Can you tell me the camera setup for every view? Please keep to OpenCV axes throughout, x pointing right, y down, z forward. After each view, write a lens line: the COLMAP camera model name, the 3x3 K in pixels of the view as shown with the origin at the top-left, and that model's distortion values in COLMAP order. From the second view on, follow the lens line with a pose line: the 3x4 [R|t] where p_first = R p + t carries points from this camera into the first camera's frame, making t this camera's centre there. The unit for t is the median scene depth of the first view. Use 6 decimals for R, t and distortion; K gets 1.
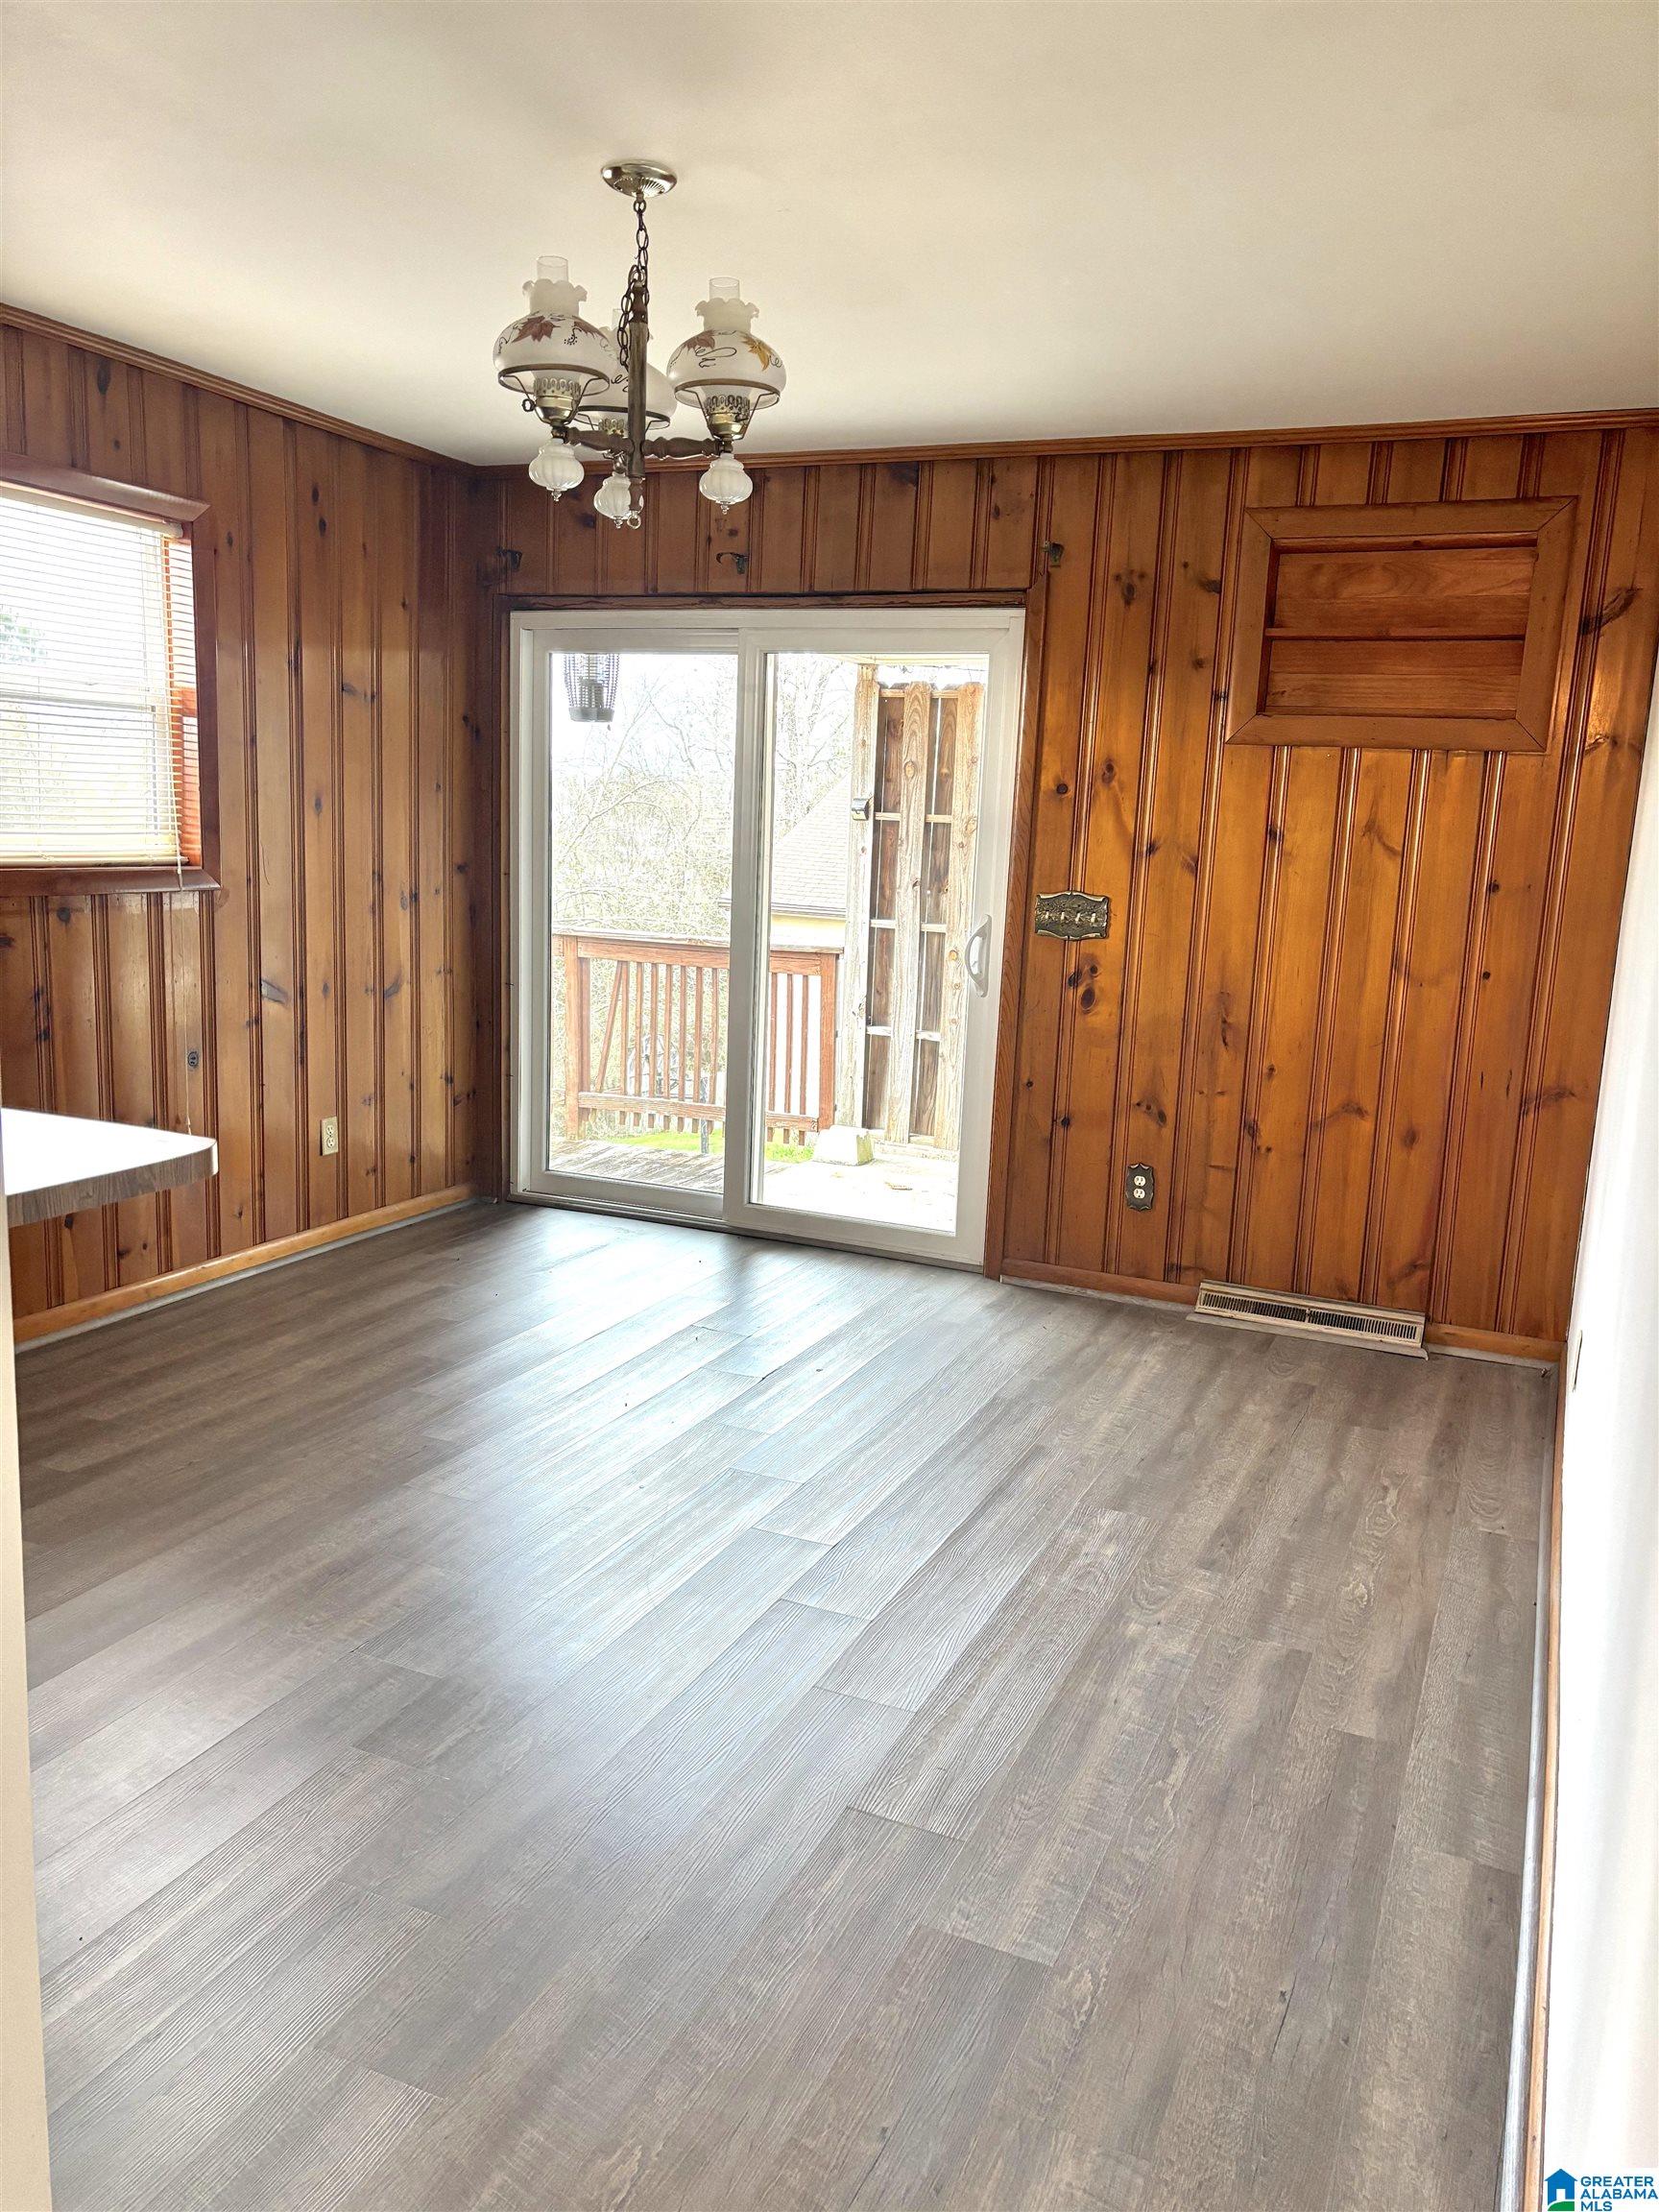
lens RADIAL K [[1669.4, 0, 829.6], [0, 1669.4, 1141.9], [0, 0, 1]] dist [-0.000768, 0.000193]
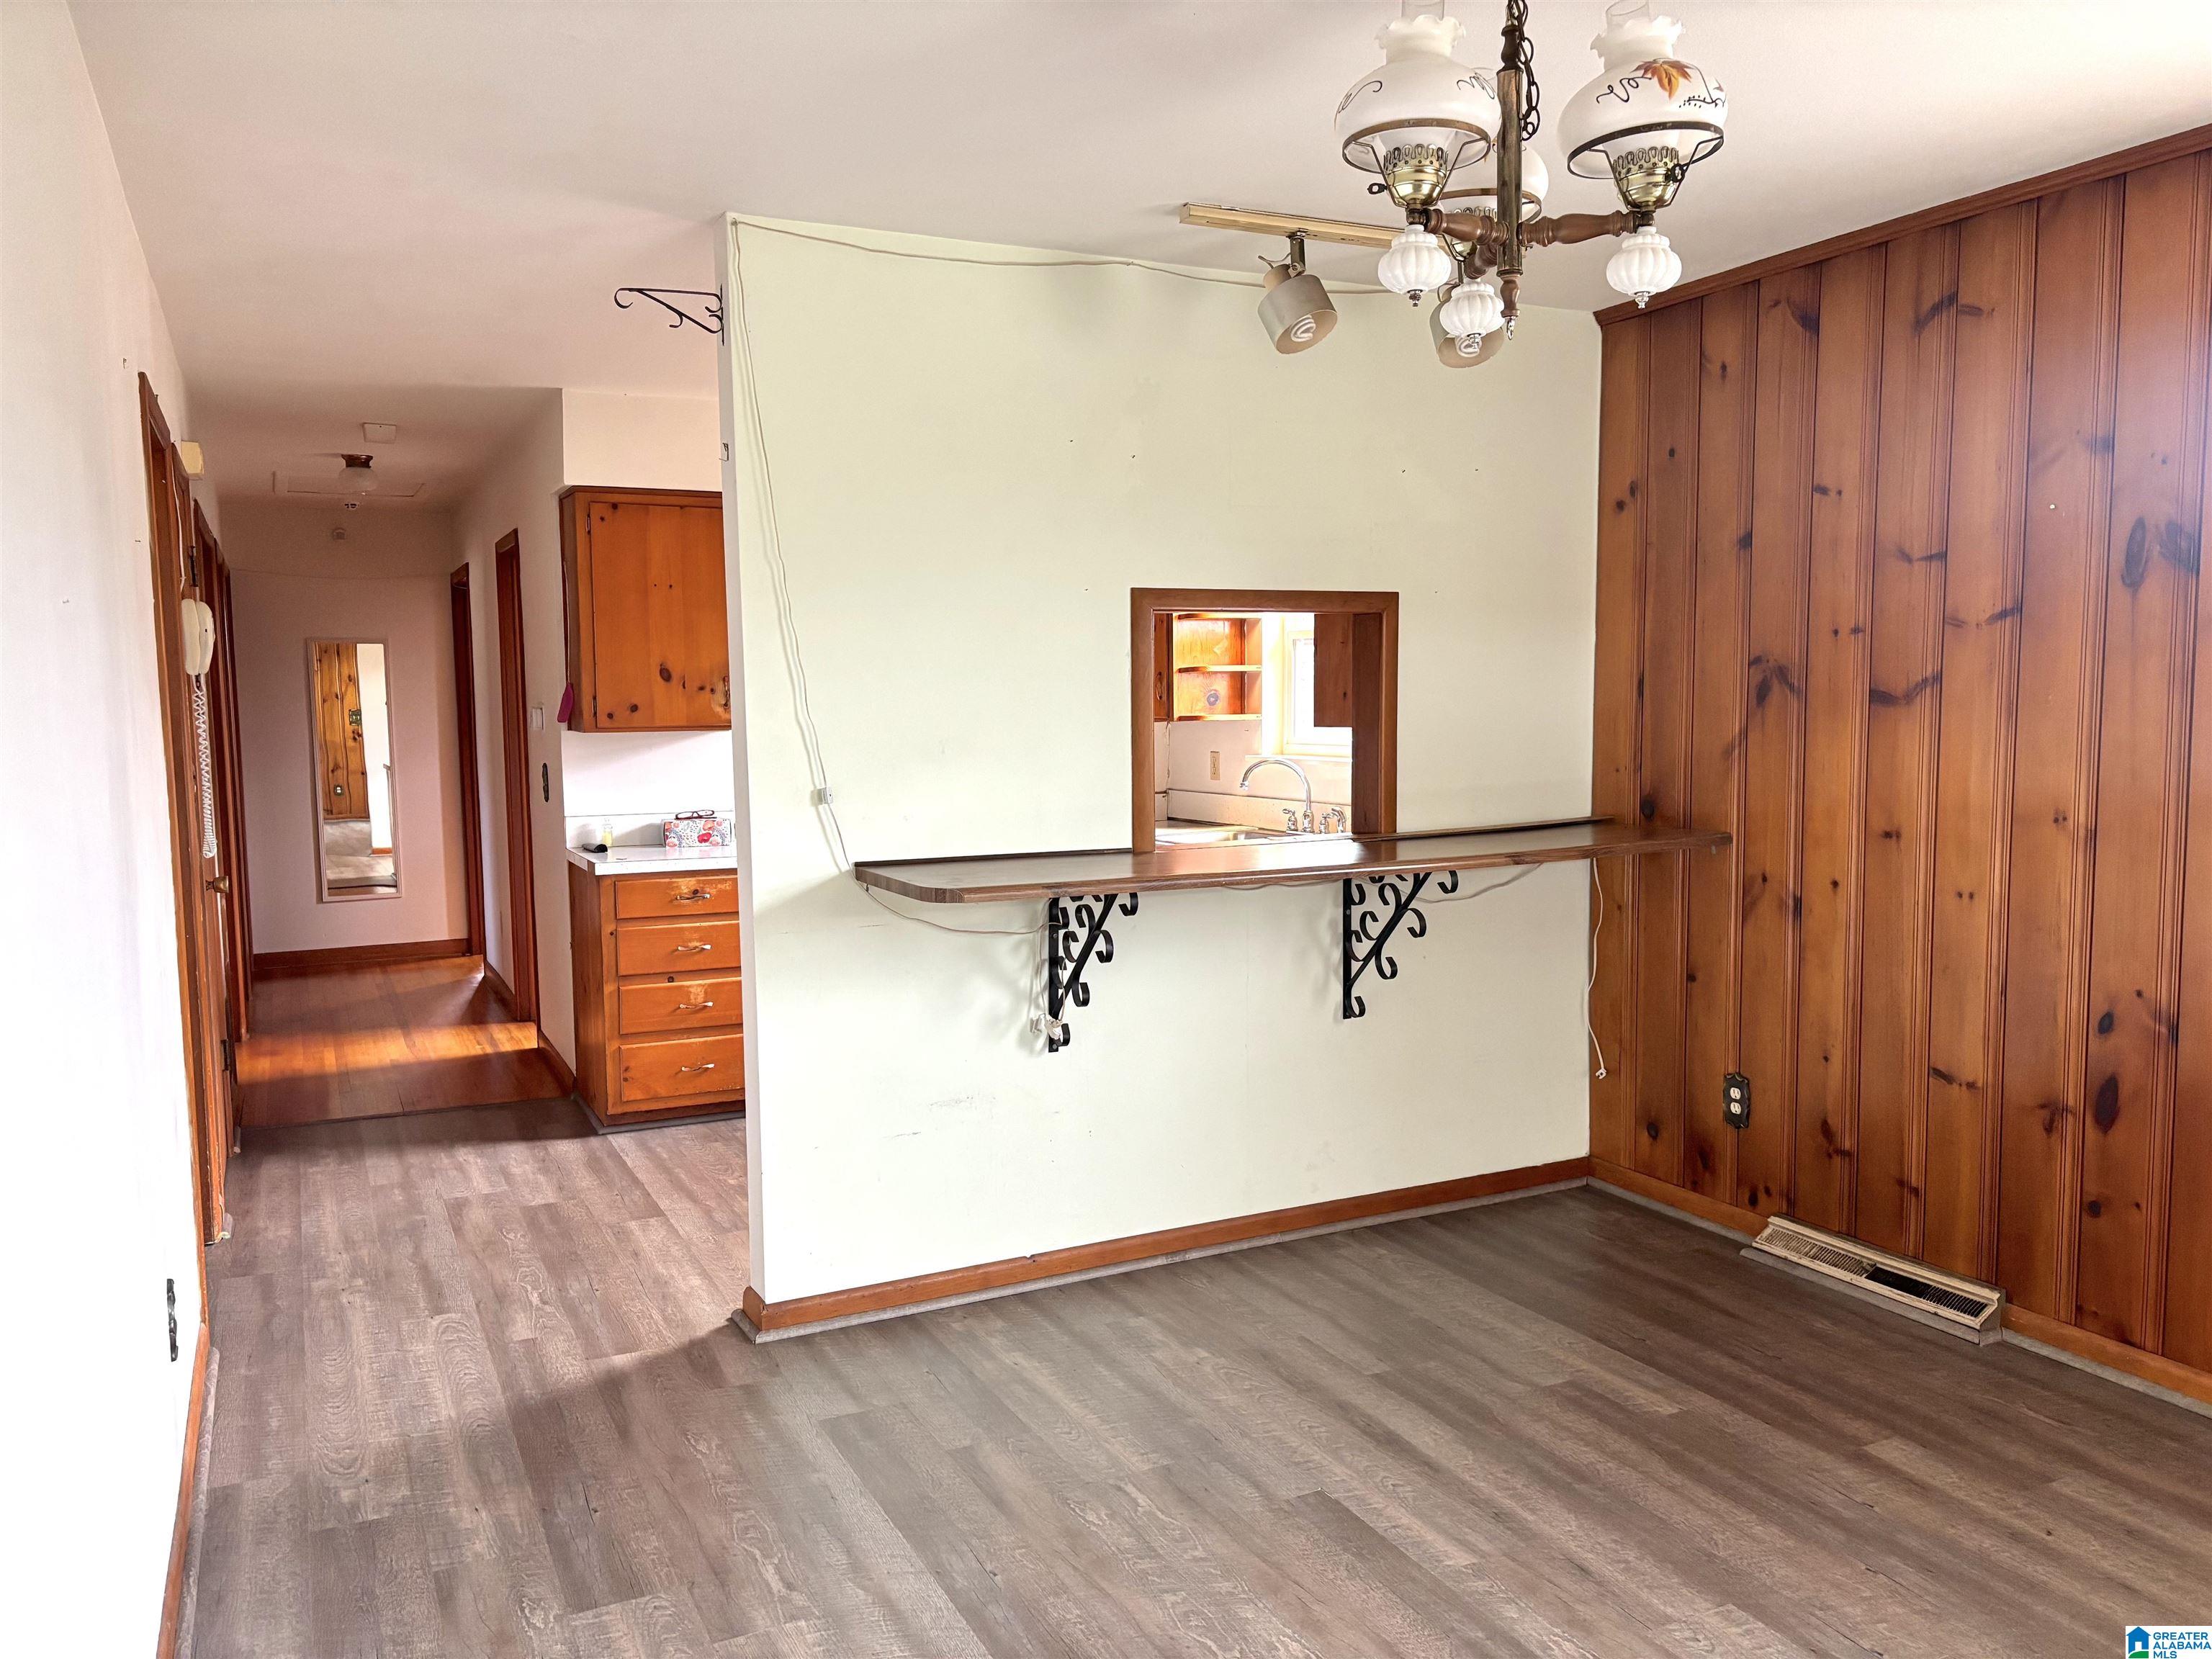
lens RADIAL K [[1659.0, 0, 1106.0], [0, 1659.0, 829.5], [0, 0, 1]] dist [0.042502, -0.000413]
pose [[-0.640436, 0.035418, -0.767194, 0.634243], [-0.156162, 0.972063, 0.175236, -0.286822], [0.751968, 0.232034, -0.617013, 1.491187]]
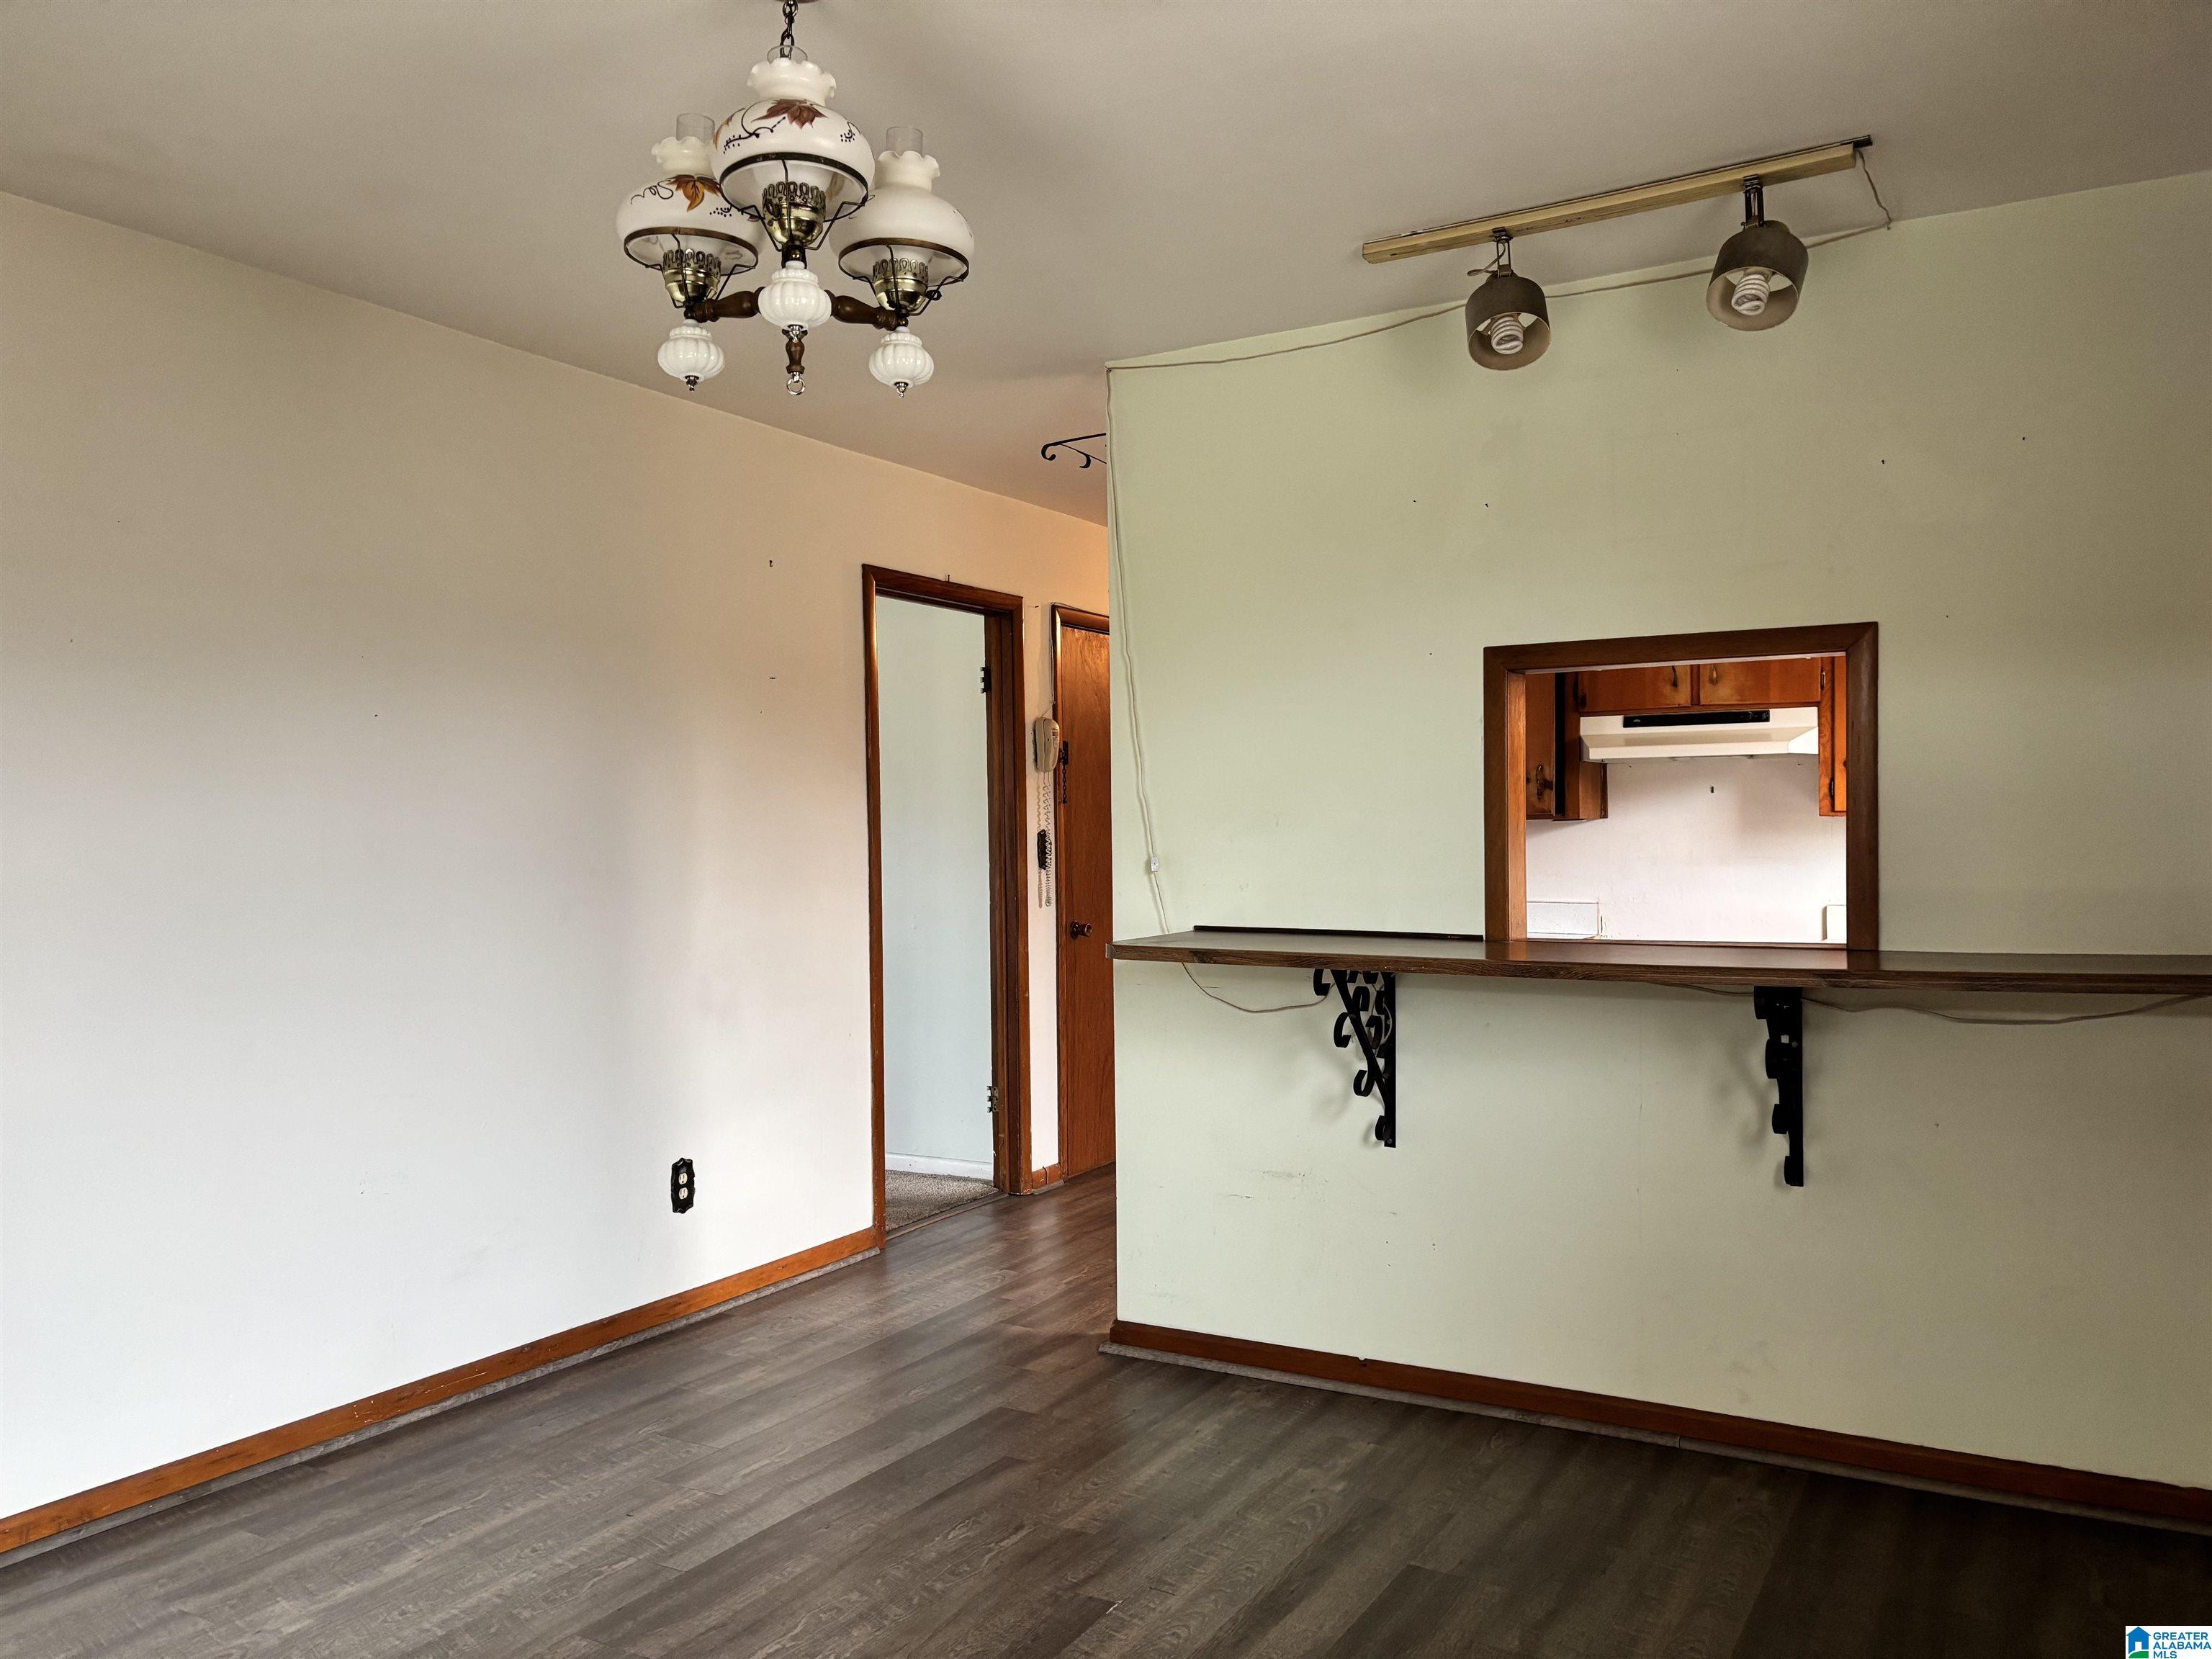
lens RADIAL K [[1659.0, 0, 1106.0], [0, 1659.0, 829.5], [0, 0, 1]] dist [0.042502, -0.000413]
pose [[-0.994209, -0.024792, 0.104567, -0.383827], [-0.004607, 0.981965, 0.189005, -0.351409], [-0.107367, 0.187428, -0.976393, 1.934891]]
